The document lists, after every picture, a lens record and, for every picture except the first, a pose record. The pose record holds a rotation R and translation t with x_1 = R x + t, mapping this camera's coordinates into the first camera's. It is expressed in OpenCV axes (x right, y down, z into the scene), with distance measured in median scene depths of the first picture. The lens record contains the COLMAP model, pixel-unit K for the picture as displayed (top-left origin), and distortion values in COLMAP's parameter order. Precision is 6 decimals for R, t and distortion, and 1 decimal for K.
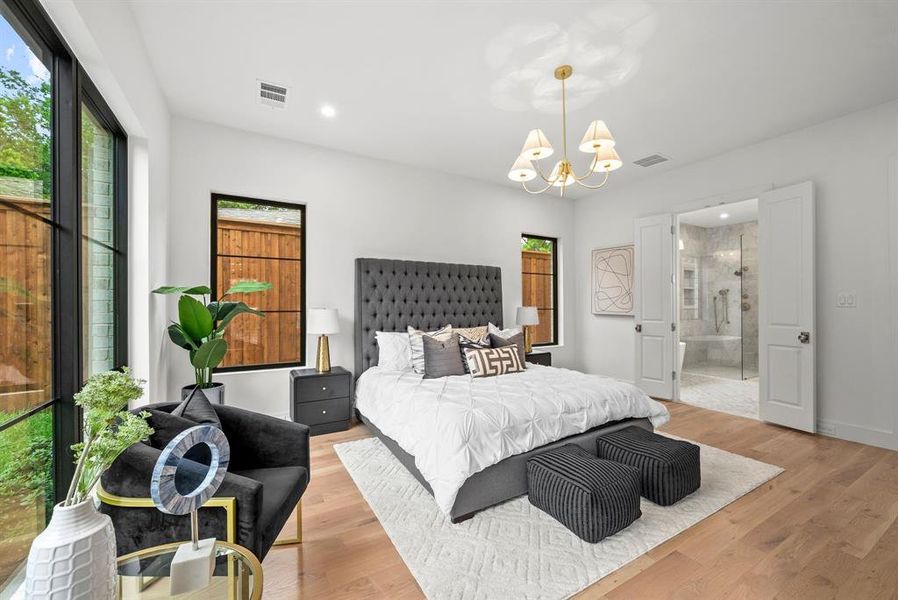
lens RADIAL K [[362.8, 0, 453.3], [0, 362.8, 304.0], [0, 0, 1]] dist [-0.000588, -0.000172]
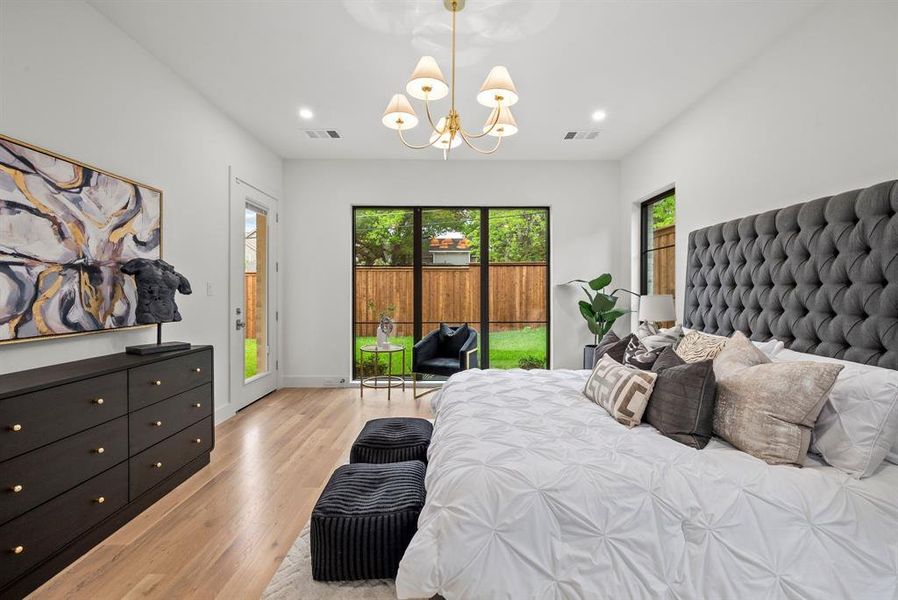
lens RADIAL K [[362.8, 0, 451.5], [0, 362.8, 291.4], [0, 0, 1]] dist [-0.000588, -0.000172]
pose [[-0.516539, 0.000846, -0.856263, 0.706637], [0.000885, 1.000000, 0.000454, 0.001783], [0.856263, -0.000524, -0.516540, 1.005455]]
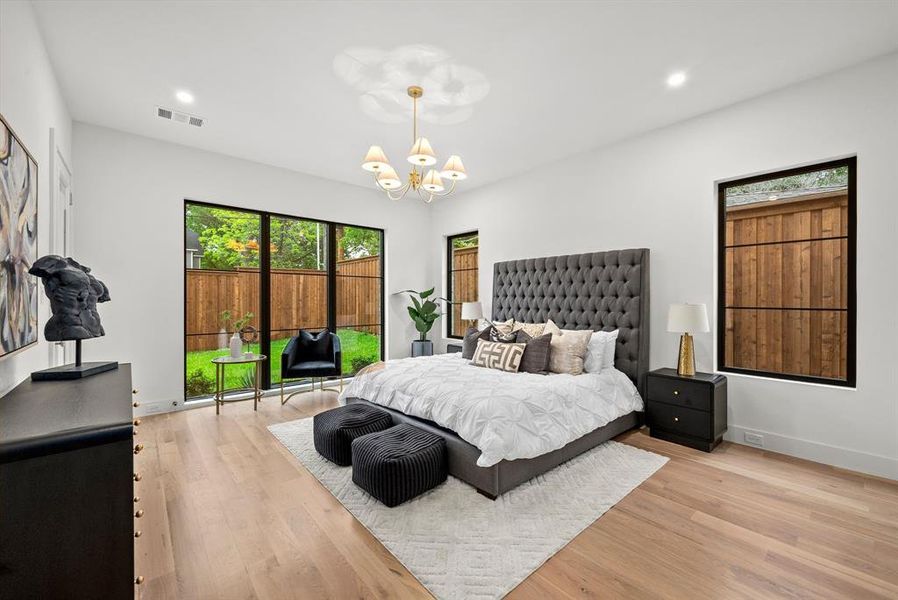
lens RADIAL K [[362.8, 0, 447.8], [0, 362.8, 301.4], [0, 0, 1]] dist [-0.000588, -0.000172]
pose [[0.168714, 0.007439, -0.985637, 1.014842], [-0.002512, 0.999972, 0.007117, 0.000201], [0.985662, 0.001275, 0.168728, 0.647125]]
